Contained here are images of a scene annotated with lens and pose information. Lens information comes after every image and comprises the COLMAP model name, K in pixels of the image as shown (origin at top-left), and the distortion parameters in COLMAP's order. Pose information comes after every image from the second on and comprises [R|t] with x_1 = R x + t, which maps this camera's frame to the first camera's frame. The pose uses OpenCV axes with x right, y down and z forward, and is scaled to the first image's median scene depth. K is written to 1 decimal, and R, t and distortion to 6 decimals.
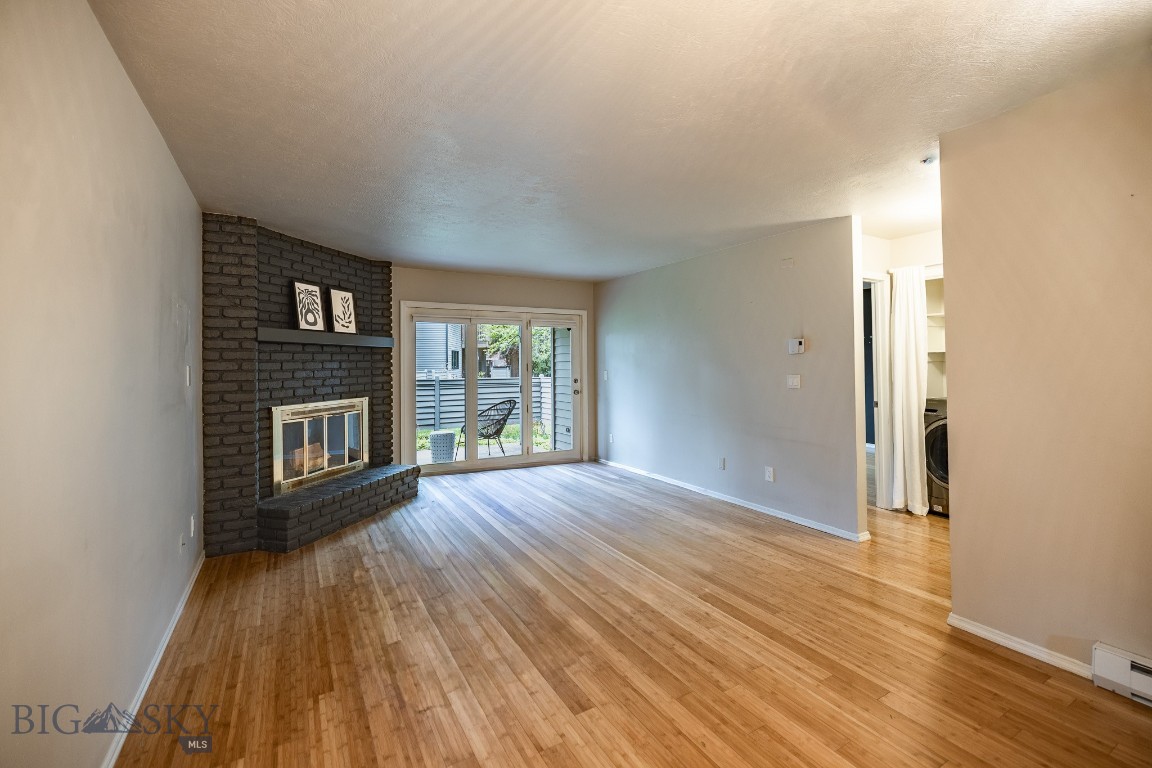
lens RADIAL K [[492.9, 0, 574.2], [0, 492.9, 380.1], [0, 0, 1]] dist [0.000912, 0.000183]
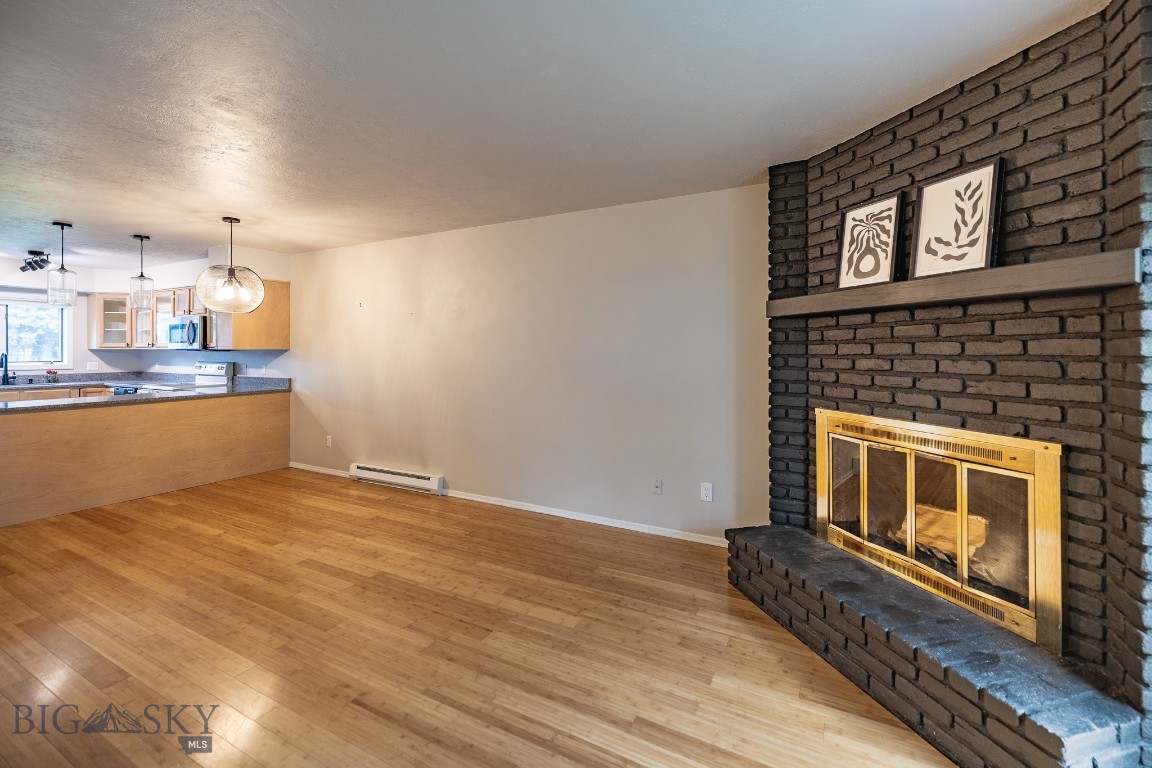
lens RADIAL K [[492.9, 0, 557.3], [0, 492.9, 349.0], [0, 0, 1]] dist [0.000912, 0.000183]
pose [[-0.862225, 0.005260, -0.506498, 0.053816], [-0.012653, 0.999410, 0.031918, -0.042328], [0.506367, 0.033929, -0.861650, 1.300513]]
